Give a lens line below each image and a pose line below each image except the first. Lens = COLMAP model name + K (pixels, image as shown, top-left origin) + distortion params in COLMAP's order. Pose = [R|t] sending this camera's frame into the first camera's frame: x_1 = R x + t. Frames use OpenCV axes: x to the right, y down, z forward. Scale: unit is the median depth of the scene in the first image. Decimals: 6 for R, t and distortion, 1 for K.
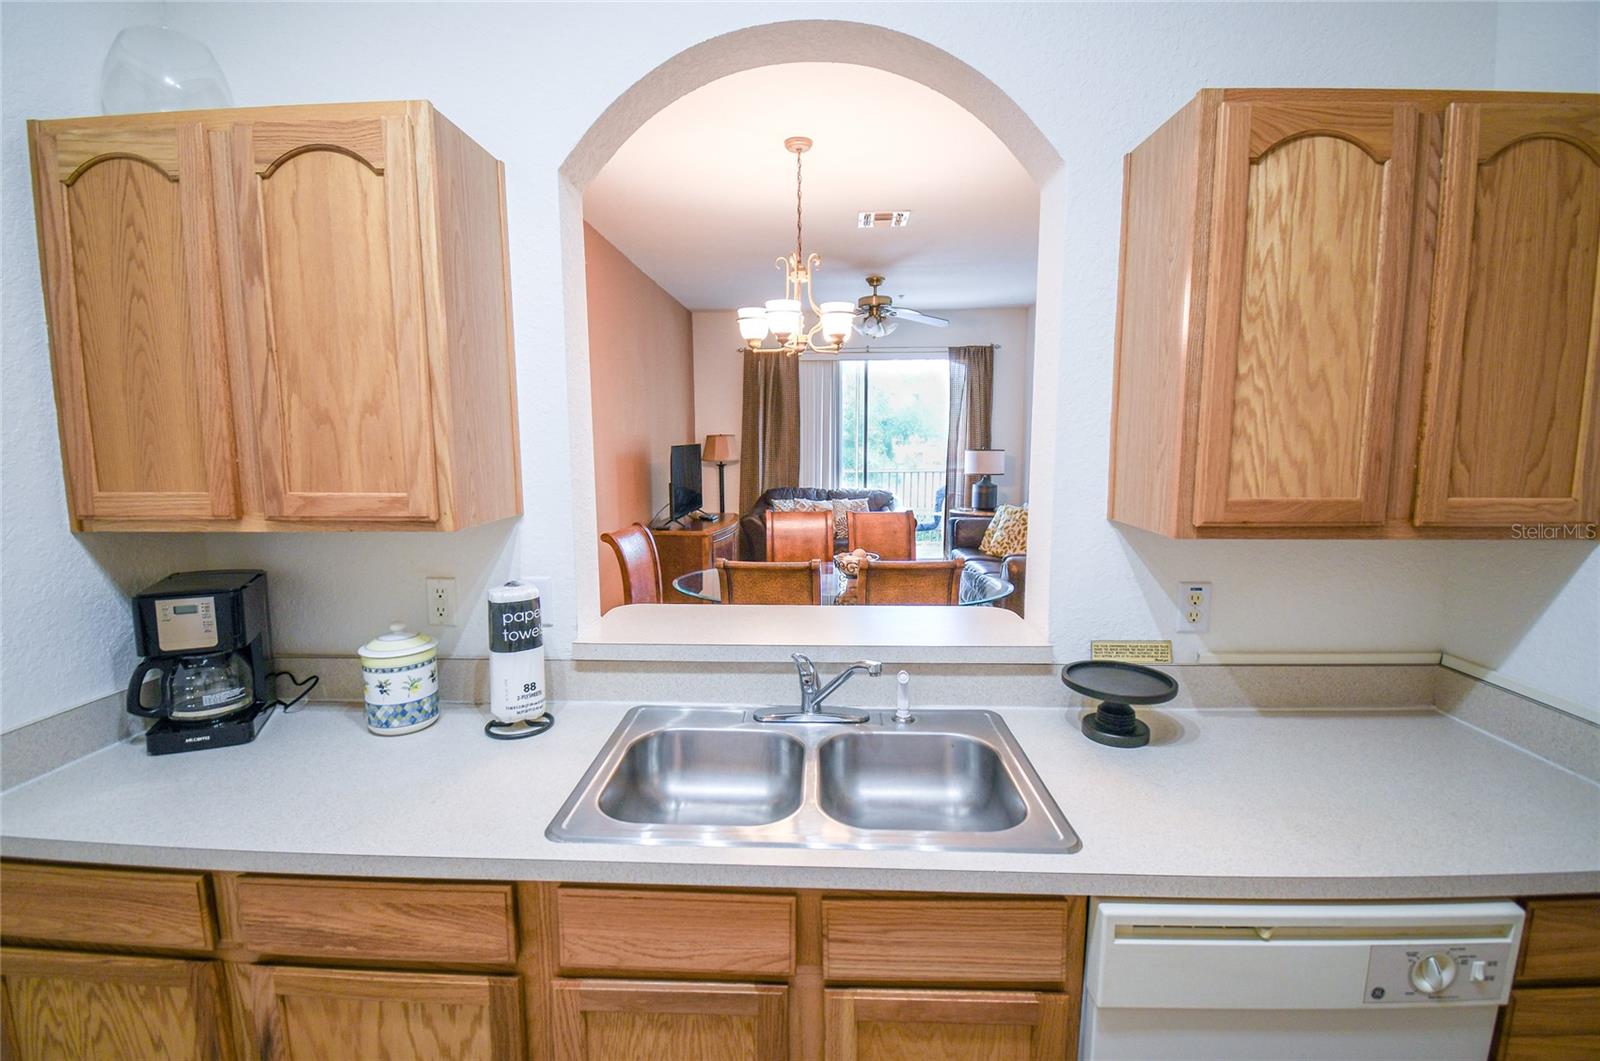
lens RADIAL K [[728.2, 0, 797.6], [0, 728.2, 516.5], [0, 0, 1]] dist [-0.005055, -0.002341]
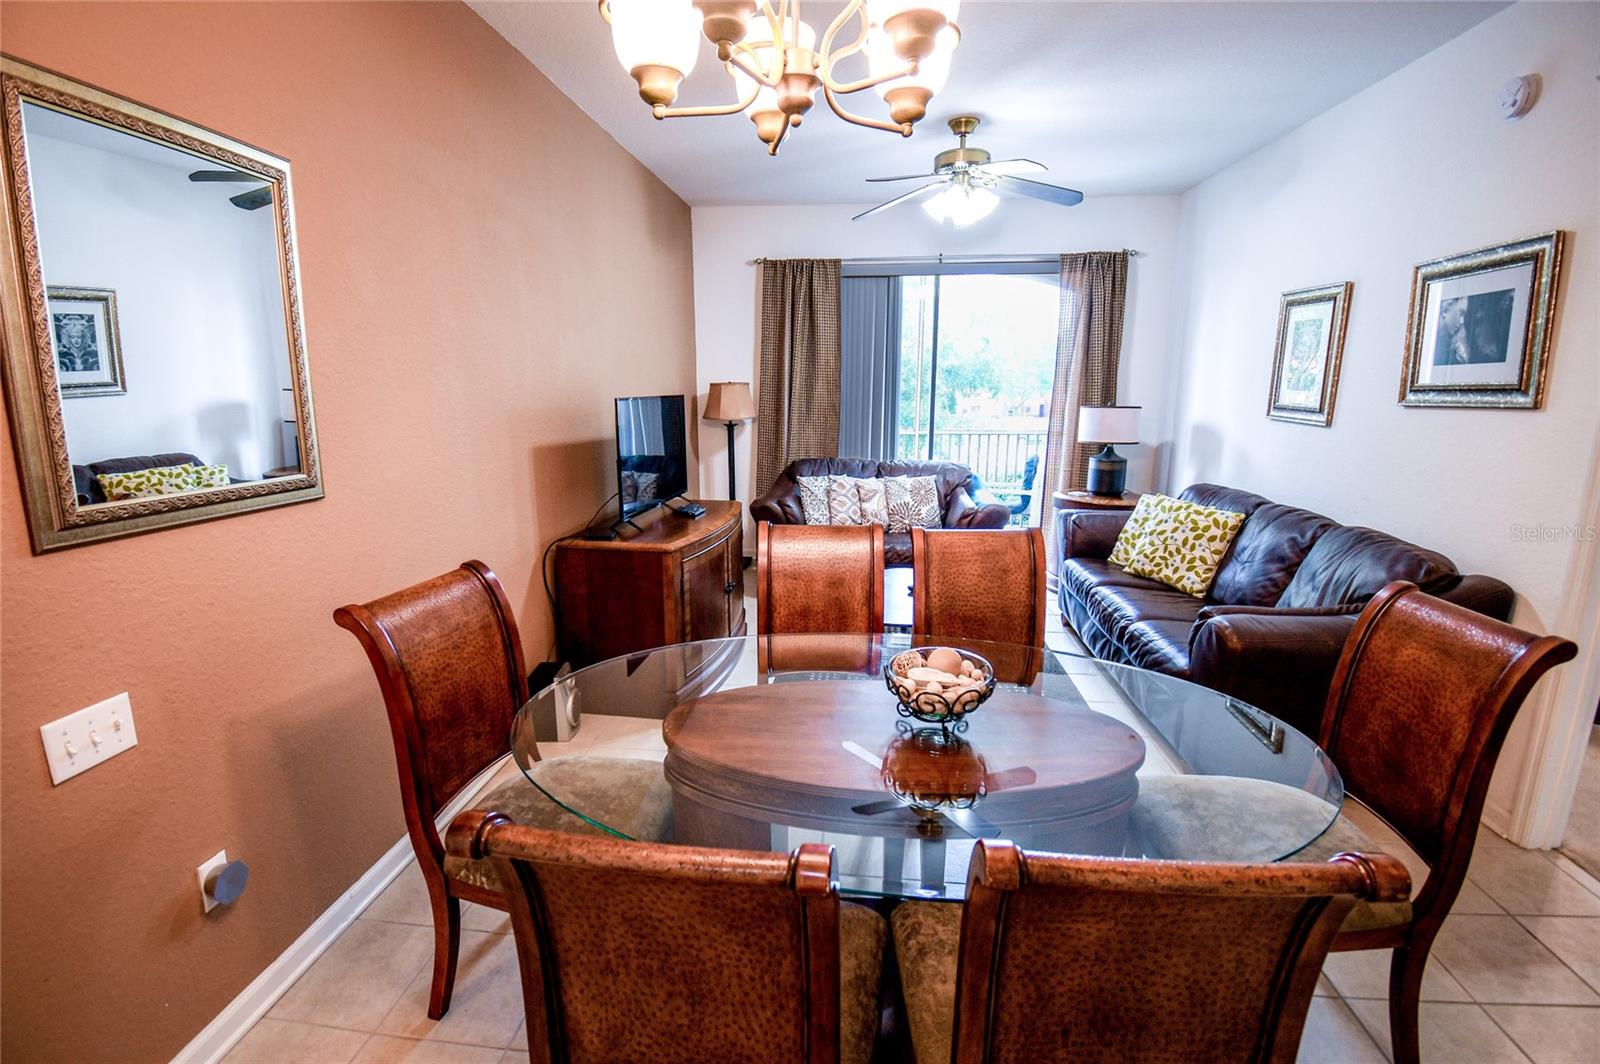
lens RADIAL K [[728.2, 0, 802.6], [0, 728.2, 535.2], [0, 0, 1]] dist [-0.005055, -0.002341]
pose [[0.997898, 0.018400, -0.062137, 0.013403], [-0.012759, 0.995860, 0.089997, -0.029172], [0.063535, -0.089016, 0.994002, 0.292587]]
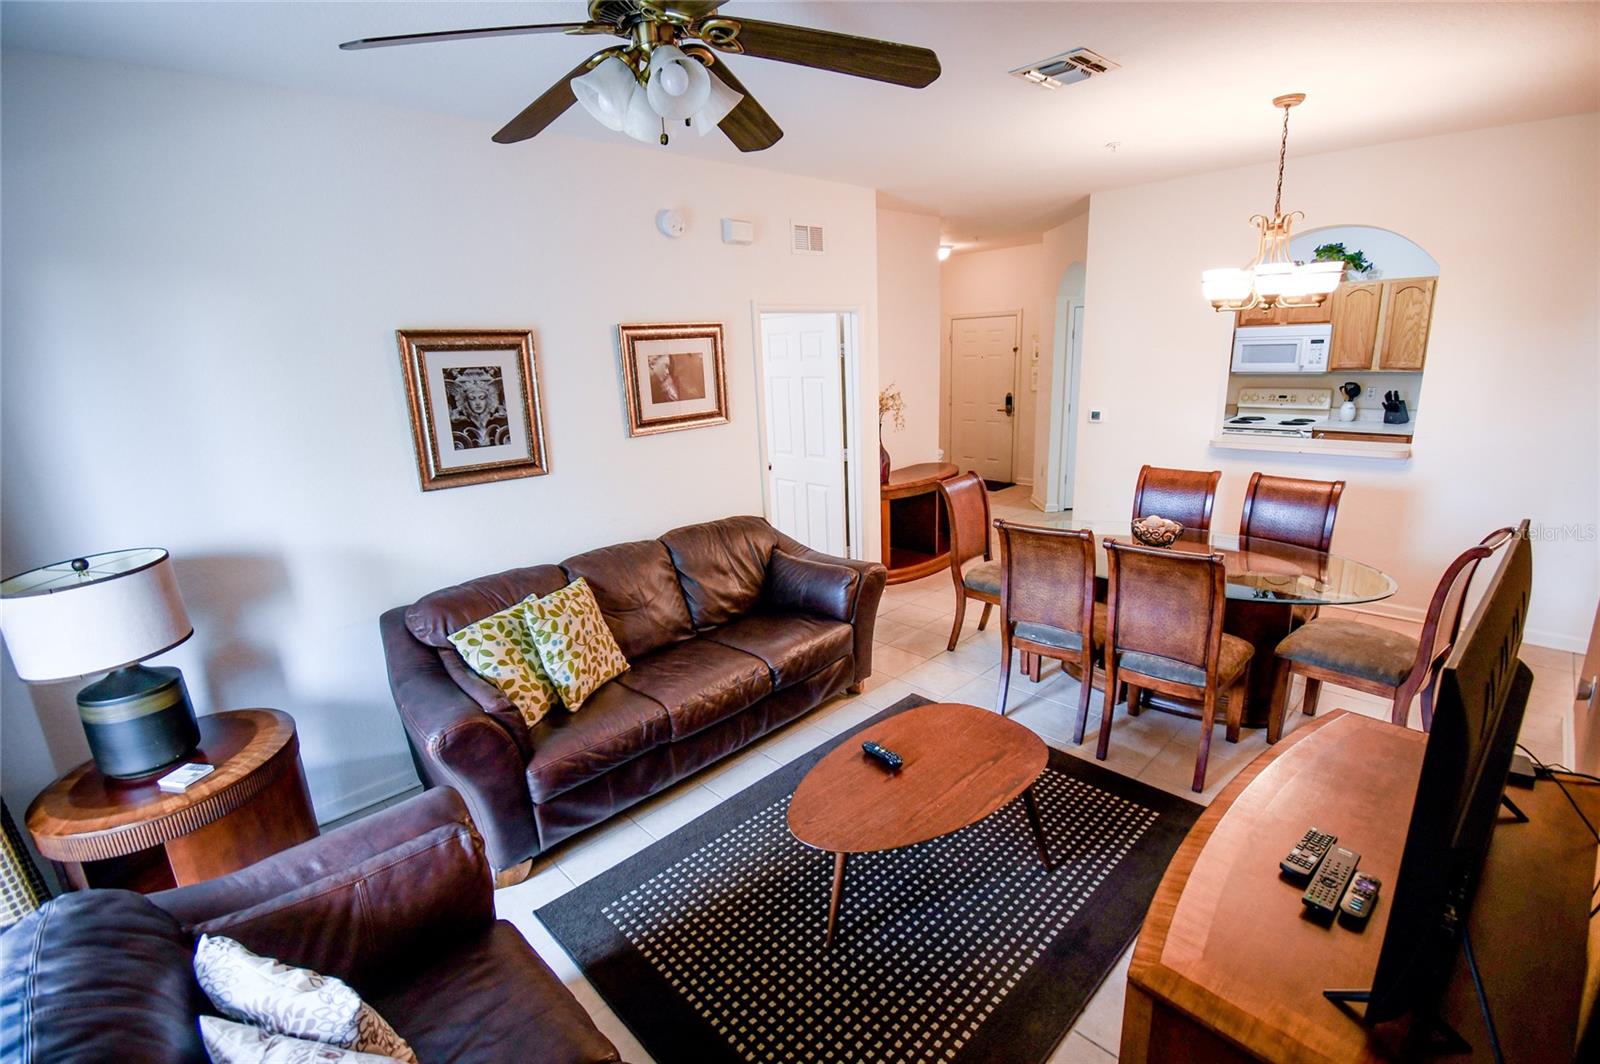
lens RADIAL K [[728.2, 0, 809.6], [0, 728.2, 524.9], [0, 0, 1]] dist [-0.005055, -0.002341]
pose [[-0.723402, -0.138270, 0.676440, -0.119151], [0.121878, 0.938782, 0.322234, -0.159025], [-0.679585, 0.315548, -0.662264, 0.986291]]
